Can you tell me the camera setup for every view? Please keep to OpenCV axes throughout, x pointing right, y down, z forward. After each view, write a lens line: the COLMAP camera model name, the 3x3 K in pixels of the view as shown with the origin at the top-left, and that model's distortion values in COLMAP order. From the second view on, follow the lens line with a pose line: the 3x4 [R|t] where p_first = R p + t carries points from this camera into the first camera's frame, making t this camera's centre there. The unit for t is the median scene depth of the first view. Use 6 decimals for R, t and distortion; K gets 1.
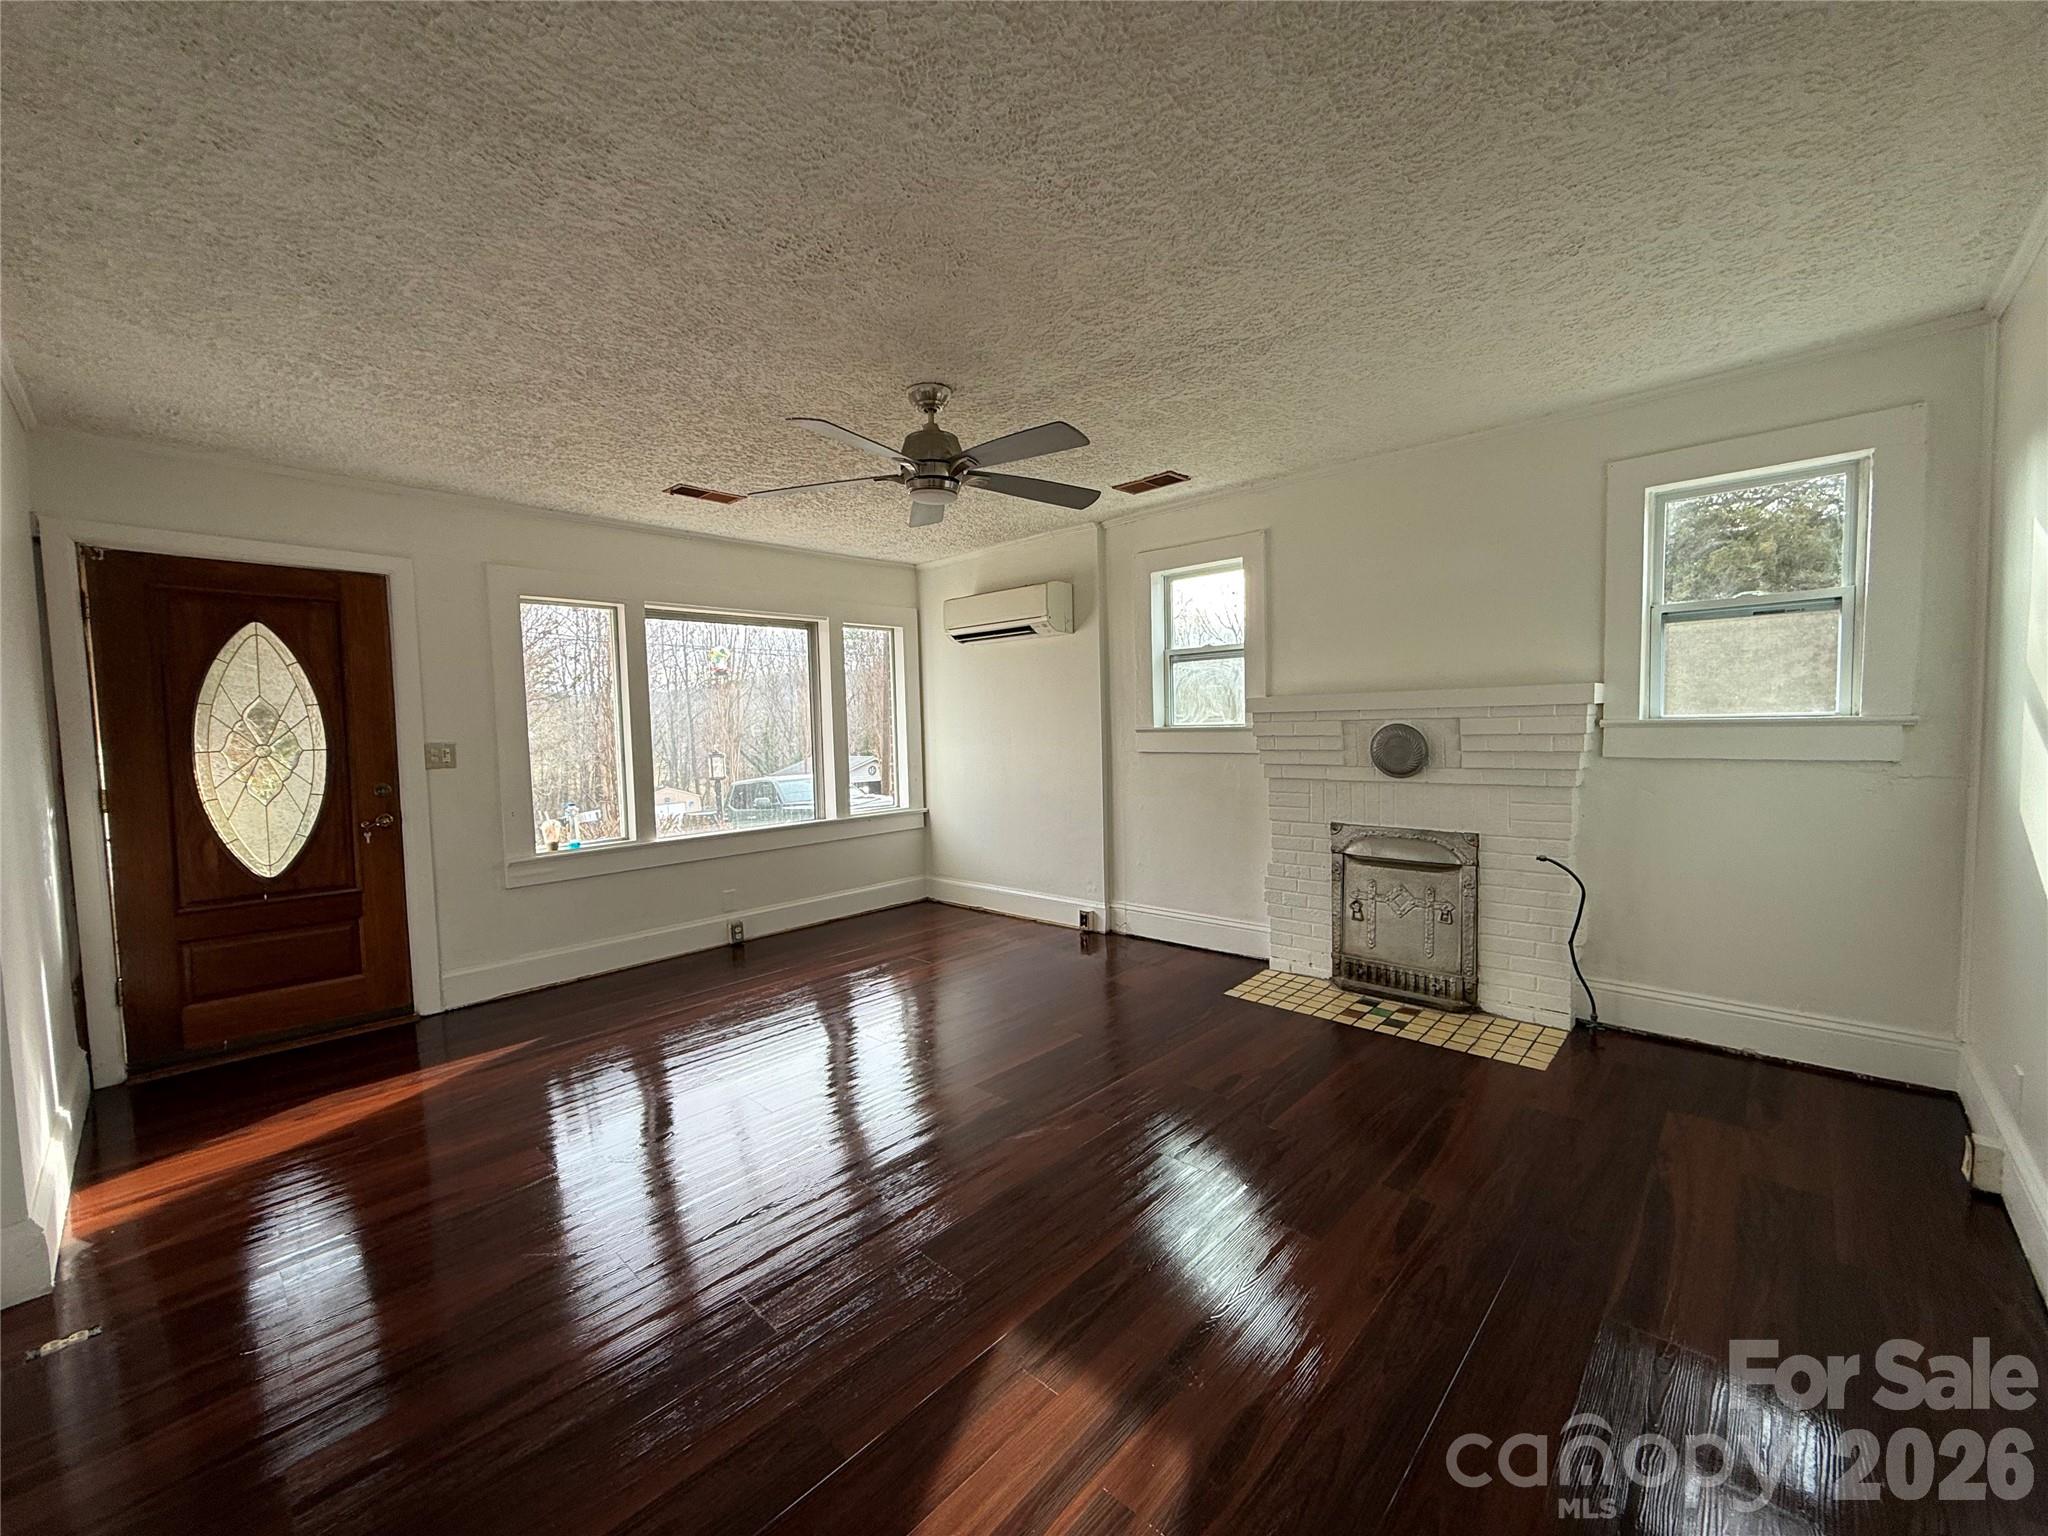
lens RADIAL K [[813.0, 0, 1019.1], [0, 813.0, 770.9], [0, 0, 1]] dist [-0.001180, 0.000183]
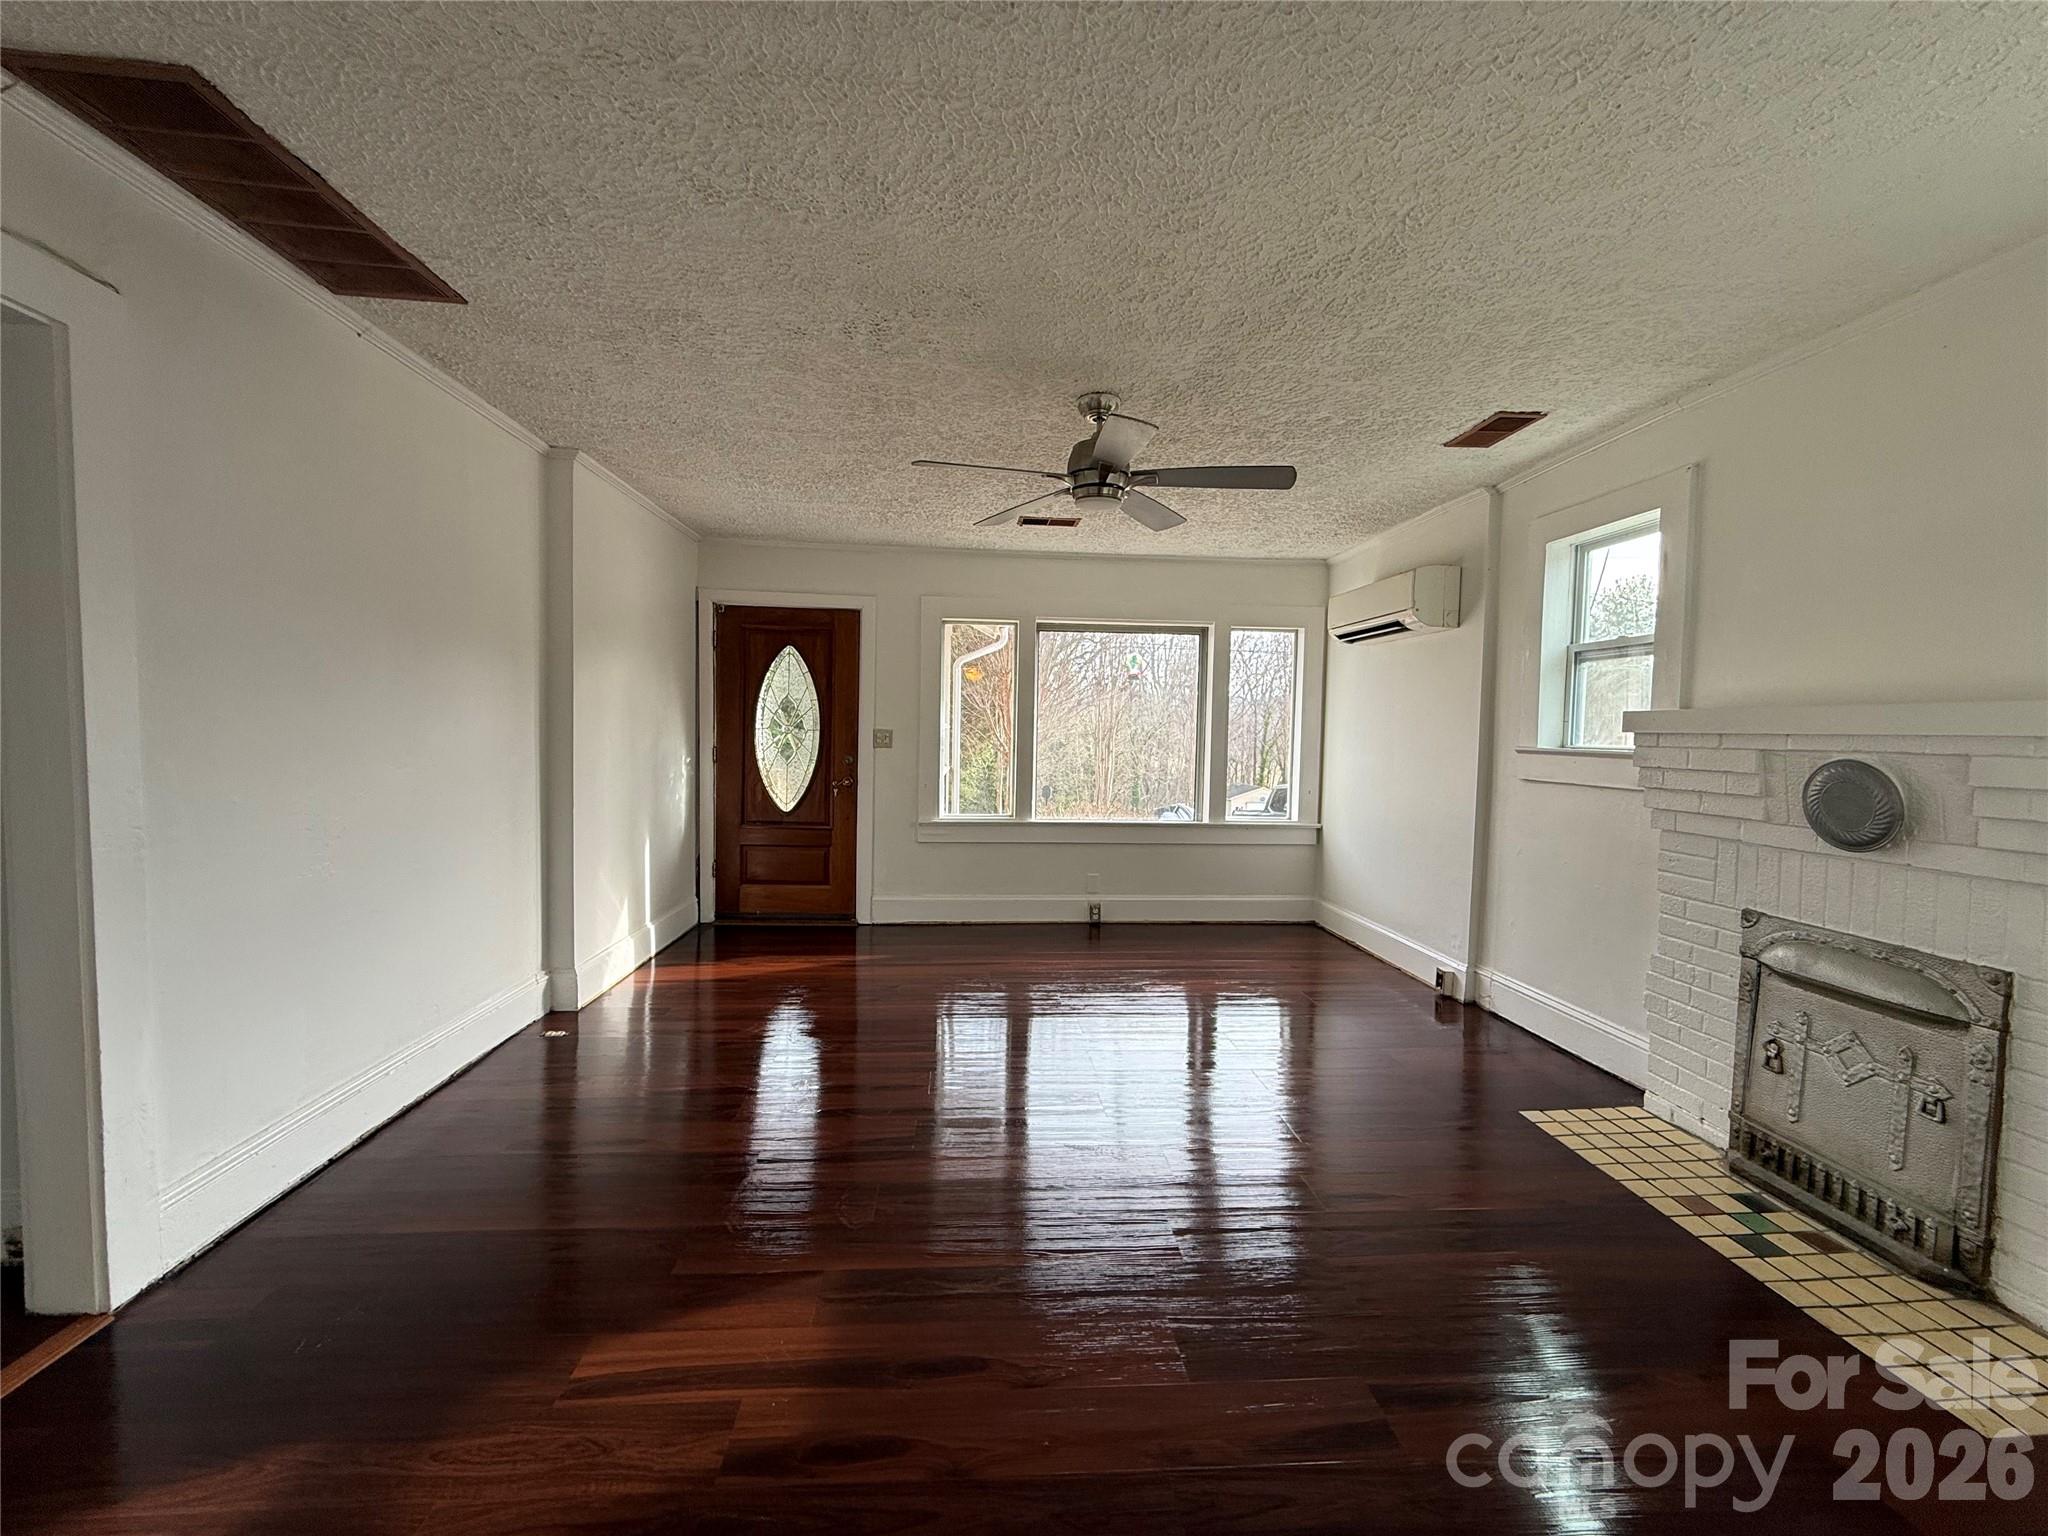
lens RADIAL K [[813.0, 0, 1019.1], [0, 813.0, 770.9], [0, 0, 1]] dist [-0.001180, 0.000183]
pose [[0.736198, 0.074096, -0.672698, 0.383142], [-0.078000, 0.996654, 0.024416, -0.015505], [0.672256, 0.034495, 0.739514, 0.139175]]
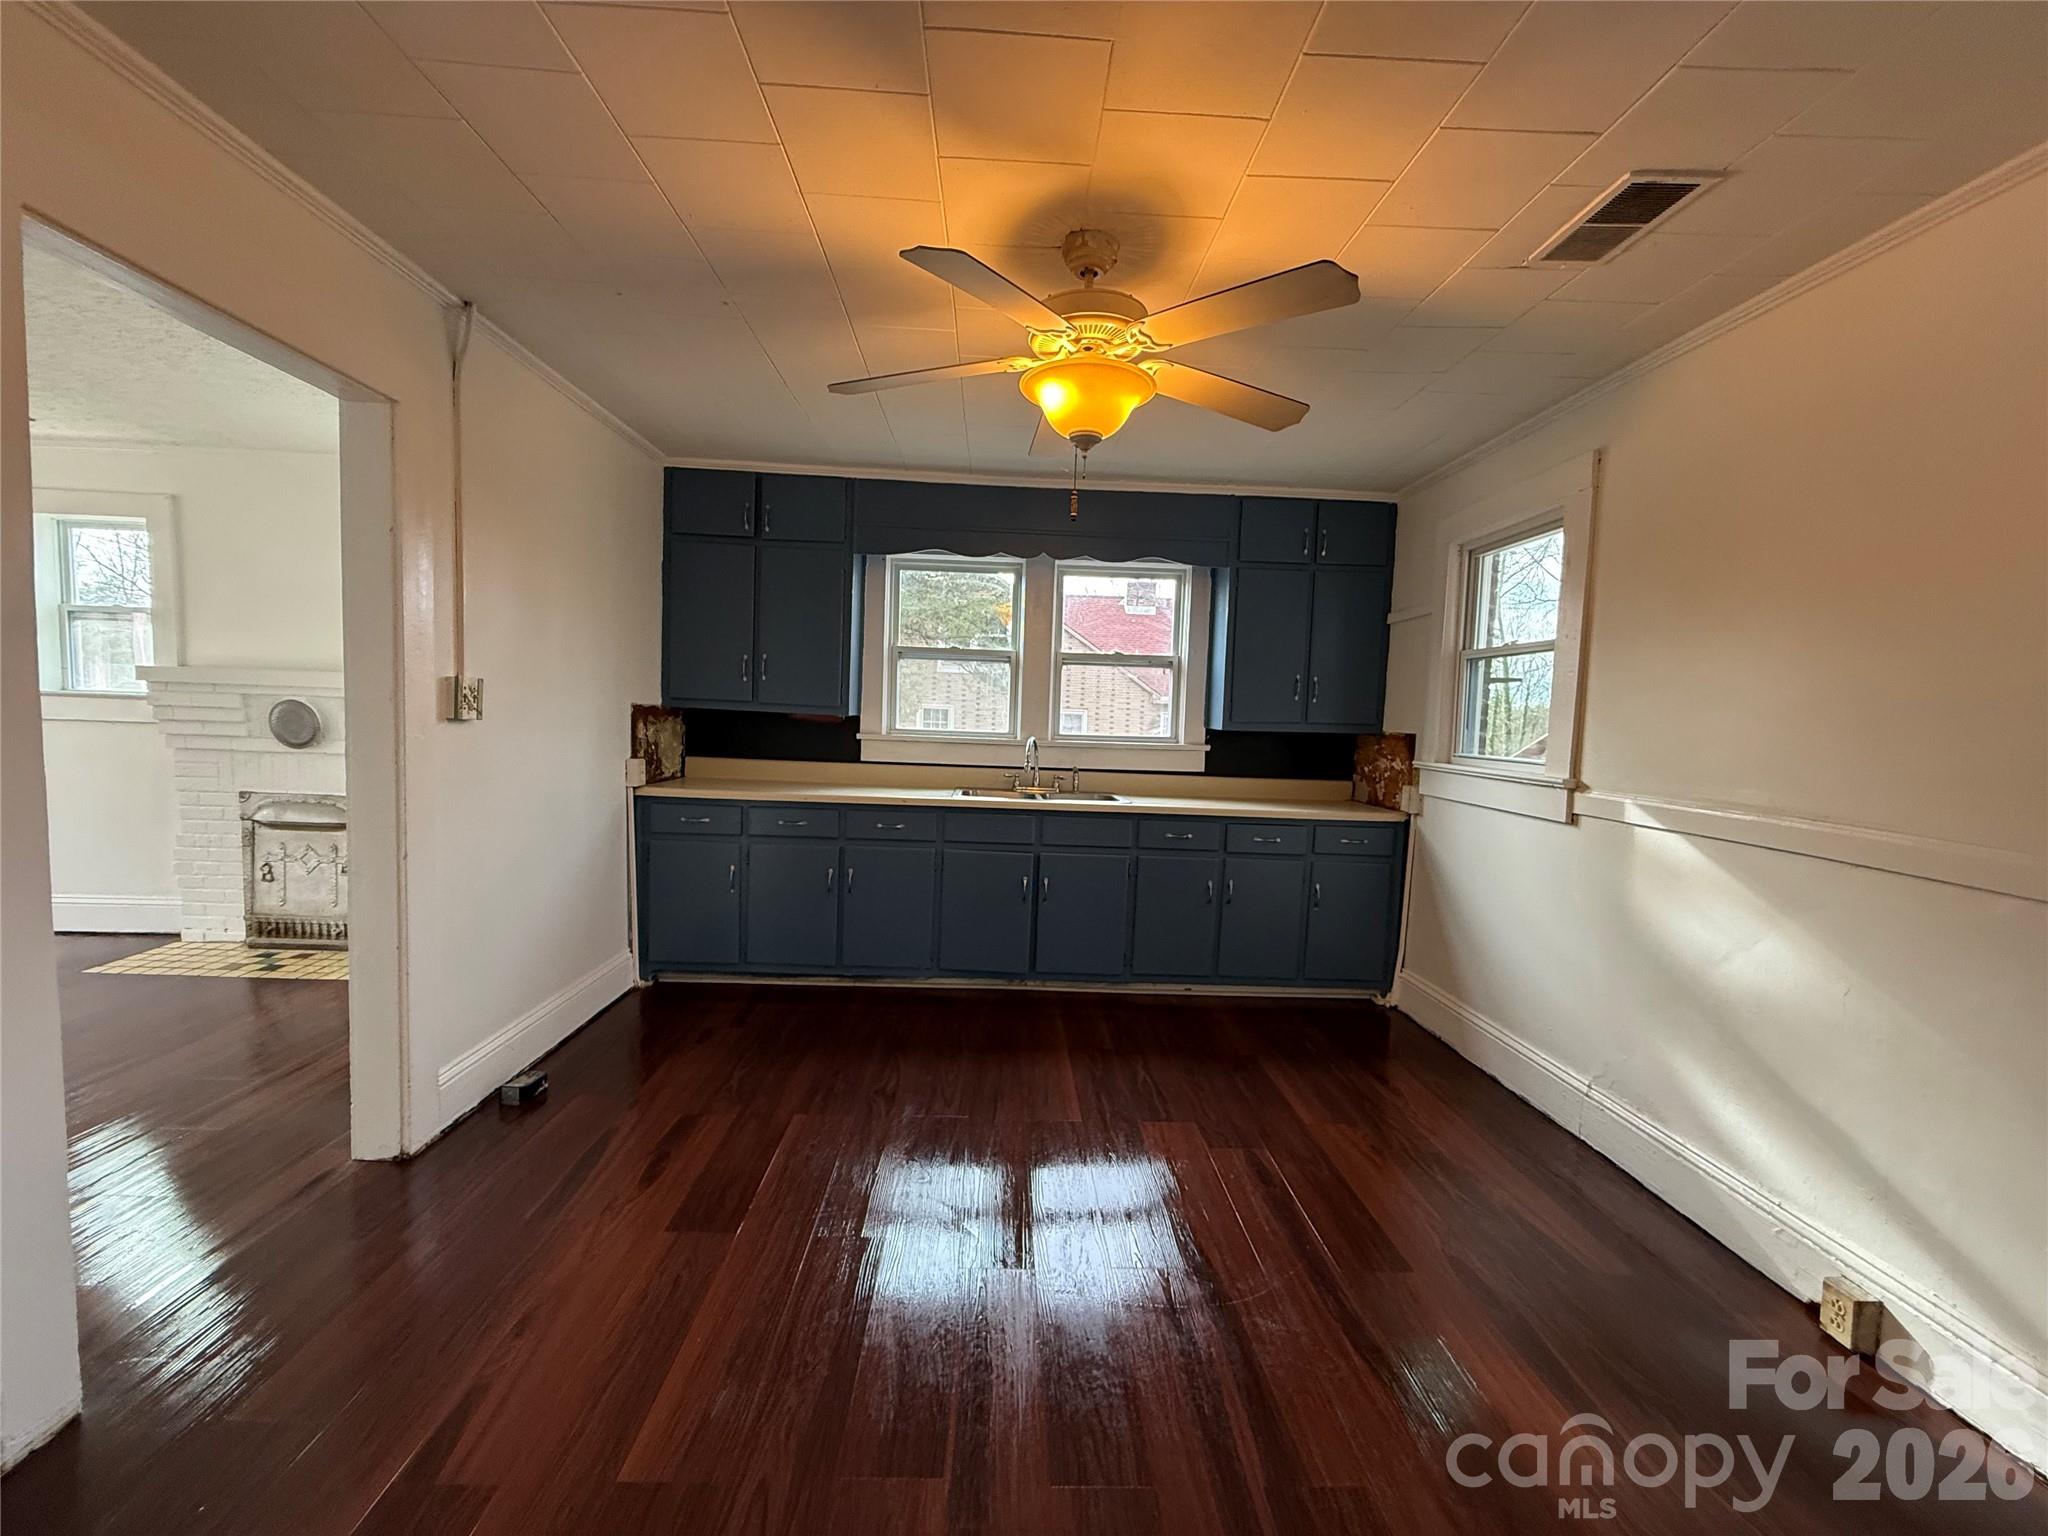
lens RADIAL K [[813.0, 0, 1019.1], [0, 813.0, 770.9], [0, 0, 1]] dist [-0.001180, 0.000183]
pose [[0.701973, -0.001916, 0.712201, 0.340952], [-0.010085, 0.999869, 0.012630, 0.013902], [-0.712132, -0.016048, 0.701862, -0.446052]]
